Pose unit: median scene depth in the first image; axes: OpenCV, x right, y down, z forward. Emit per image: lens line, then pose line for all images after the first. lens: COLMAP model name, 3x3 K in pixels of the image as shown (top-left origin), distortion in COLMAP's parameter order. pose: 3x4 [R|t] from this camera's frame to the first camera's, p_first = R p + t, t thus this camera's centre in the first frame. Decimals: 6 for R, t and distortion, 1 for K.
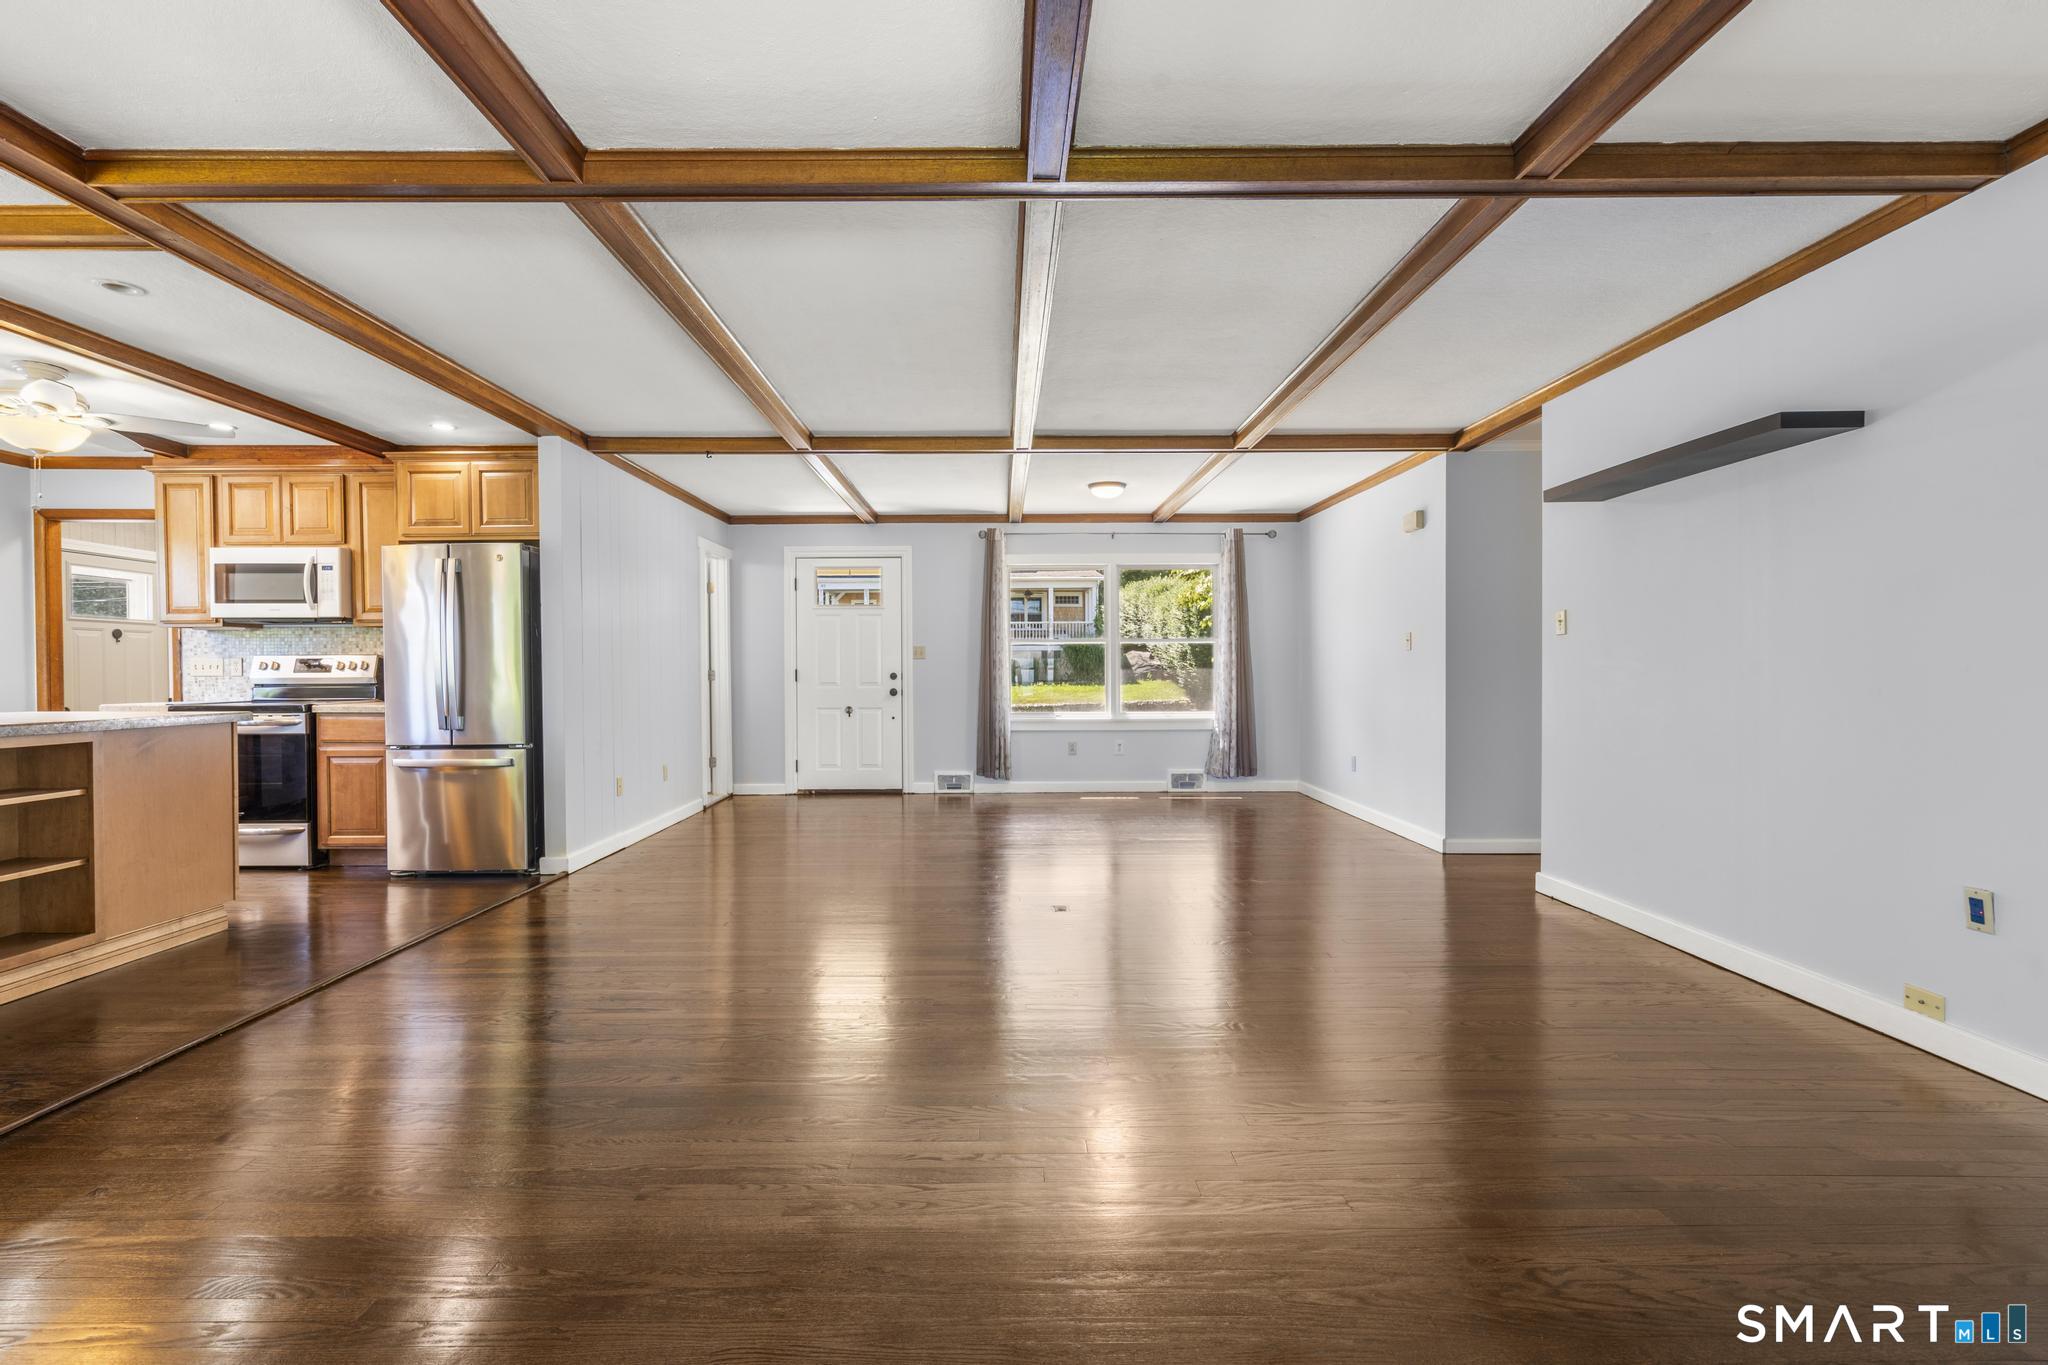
lens RADIAL K [[919.1, 0, 1004.4], [0, 919.1, 684.6], [0, 0, 1]] dist [-0.011071, 0.005317]
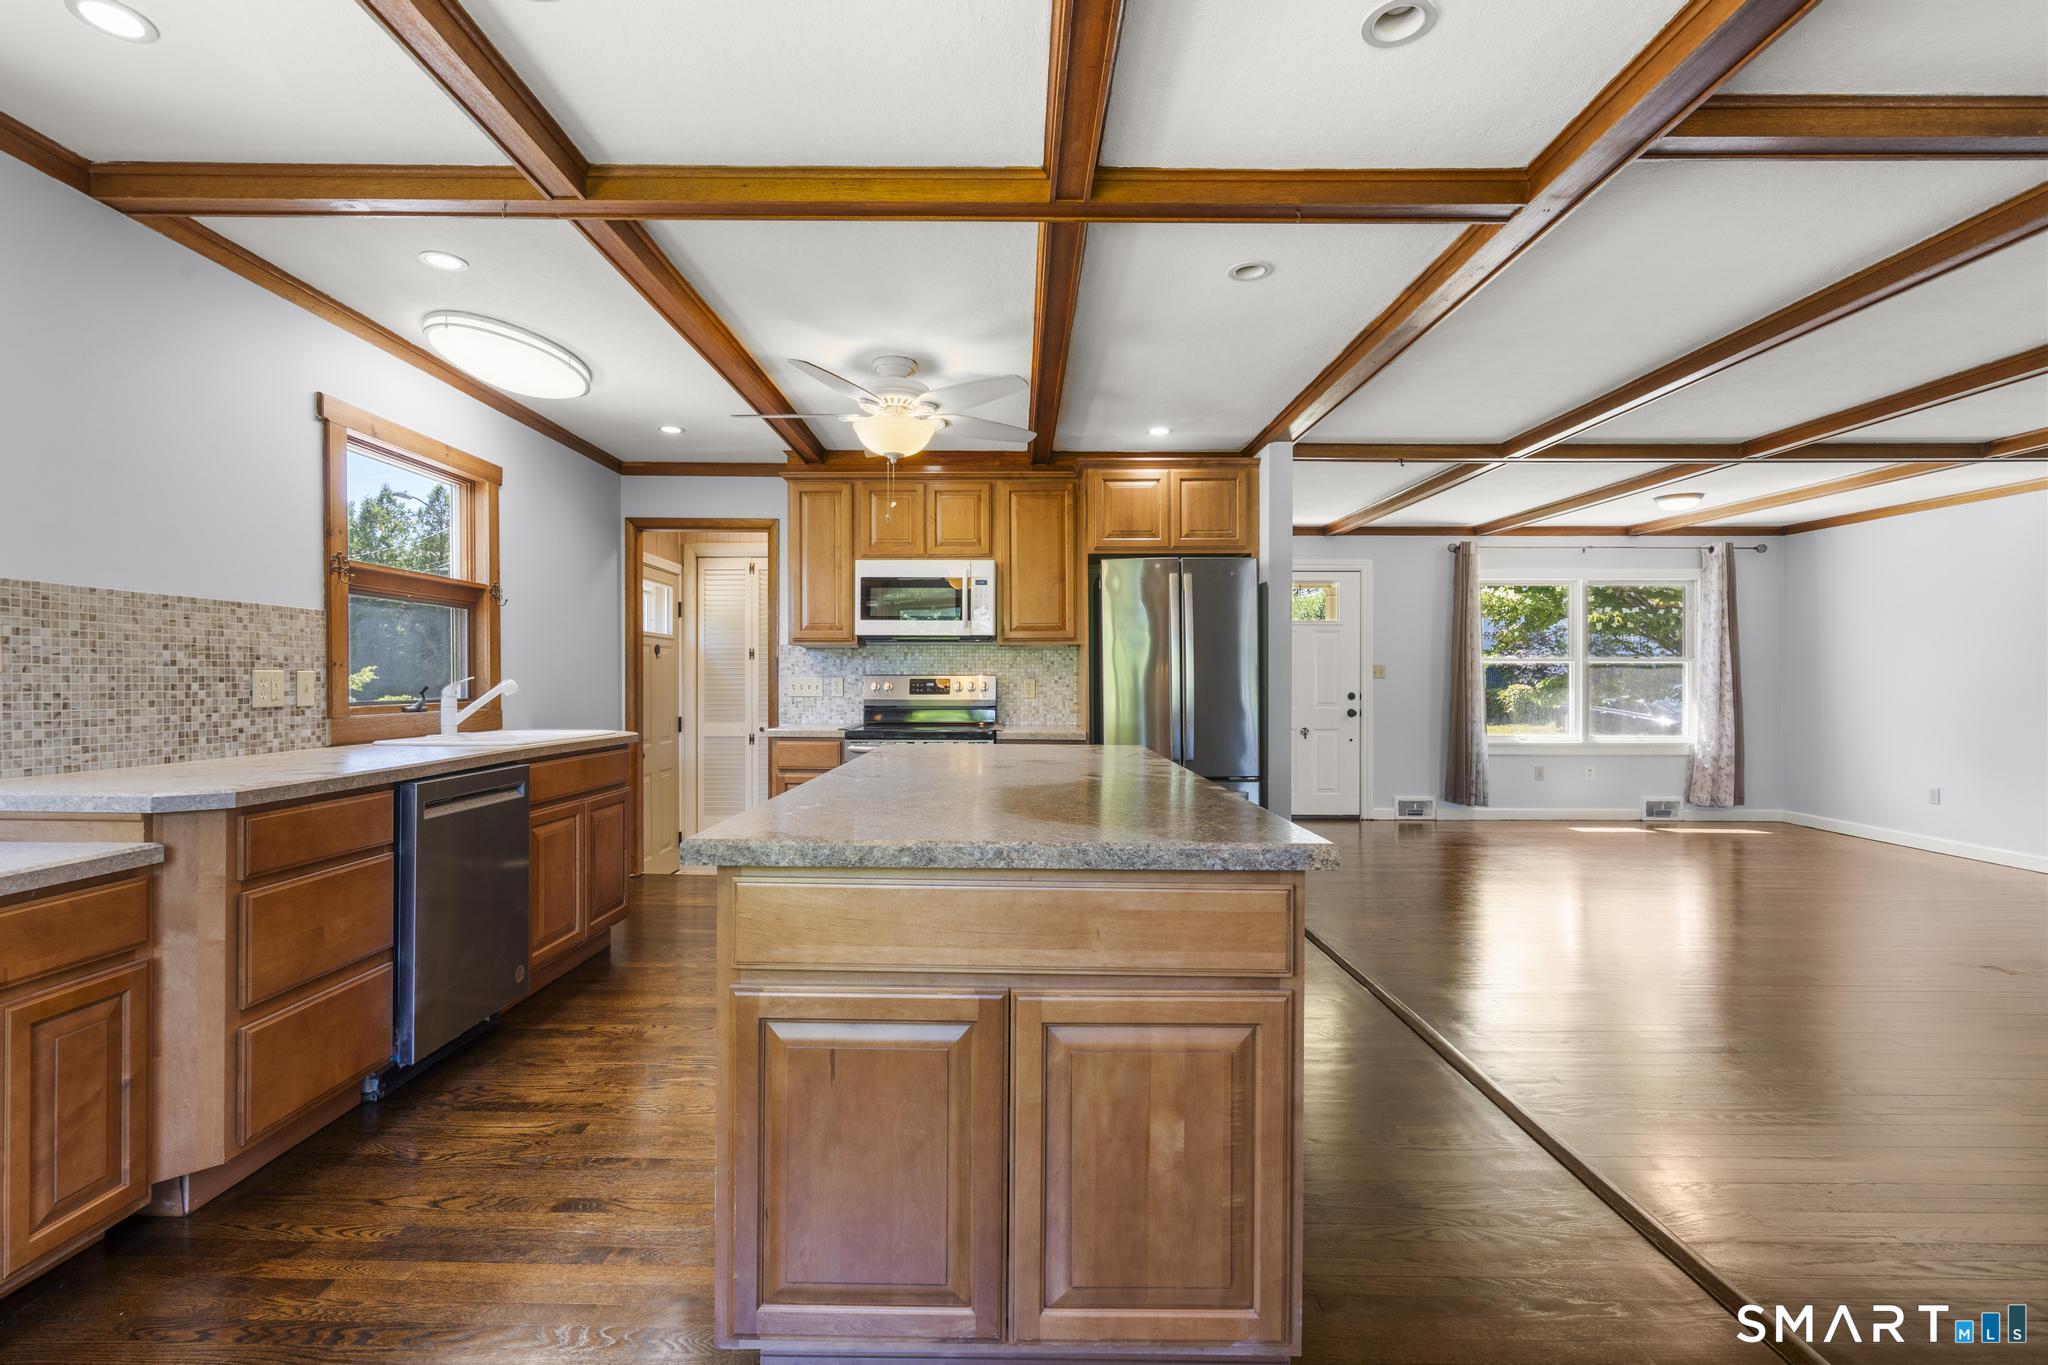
lens RADIAL K [[919.1, 0, 1004.4], [0, 919.1, 684.6], [0, 0, 1]] dist [-0.011071, 0.005317]
pose [[0.999801, 0.006292, -0.018925, -0.689374], [-0.006457, 0.999941, -0.008698, -0.015700], [0.018869, 0.008818, 0.999783, 0.067279]]
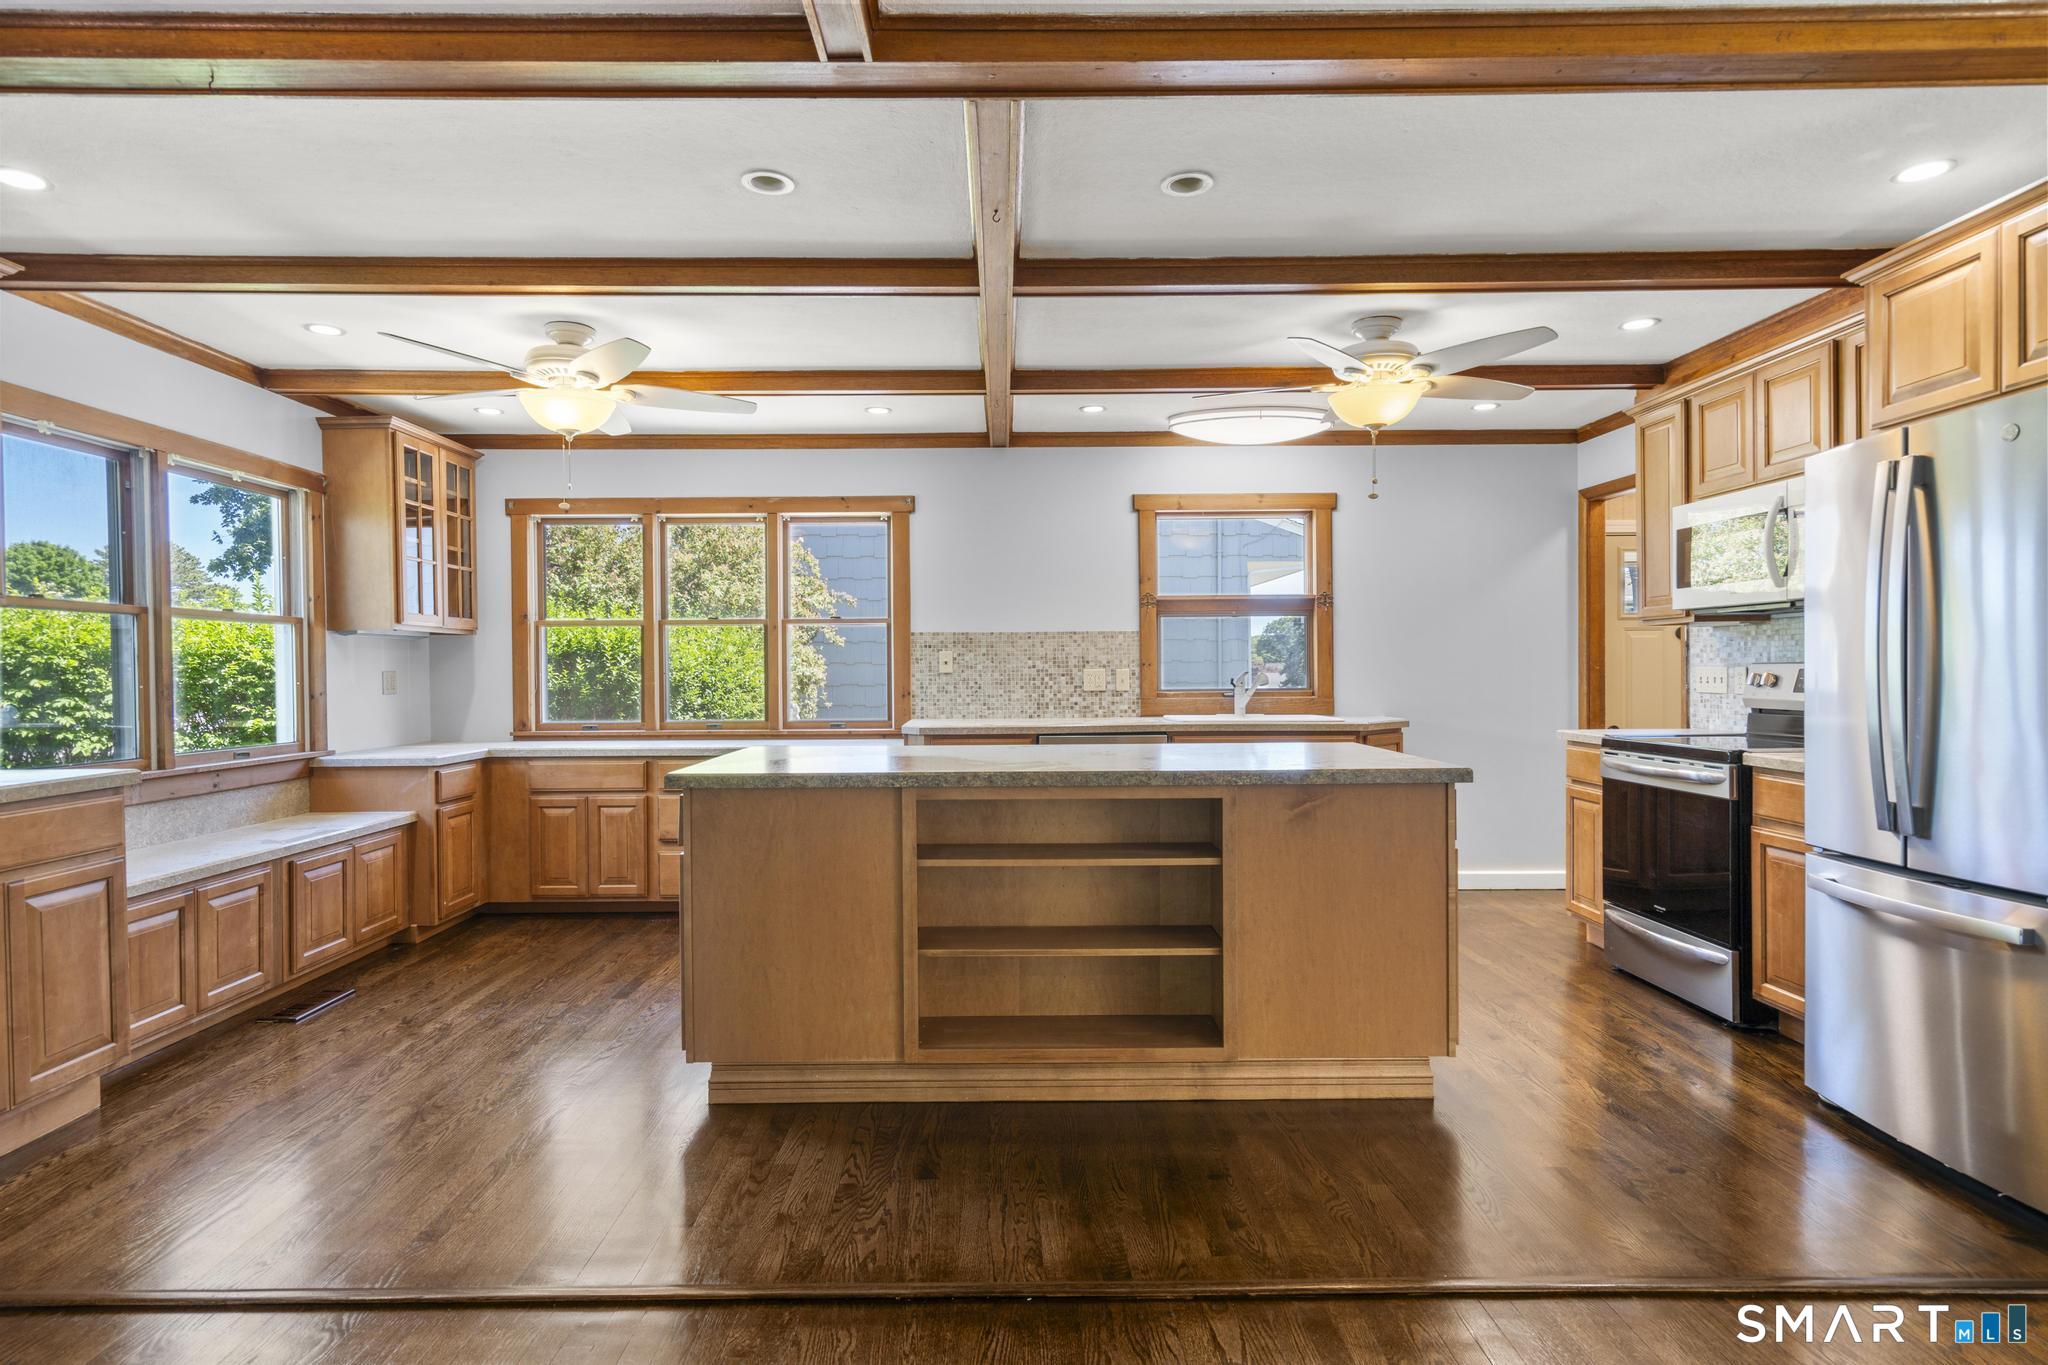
lens RADIAL K [[1086.3, 0, 1008.4], [0, 1086.3, 685.7], [0, 0, 1]] dist [0.004839, 0.001966]
pose [[-0.002071, 0.018763, -0.999822, -0.054056], [-0.005064, 0.999811, 0.018773, -0.029187], [0.999985, 0.005102, -0.001976, 0.499795]]
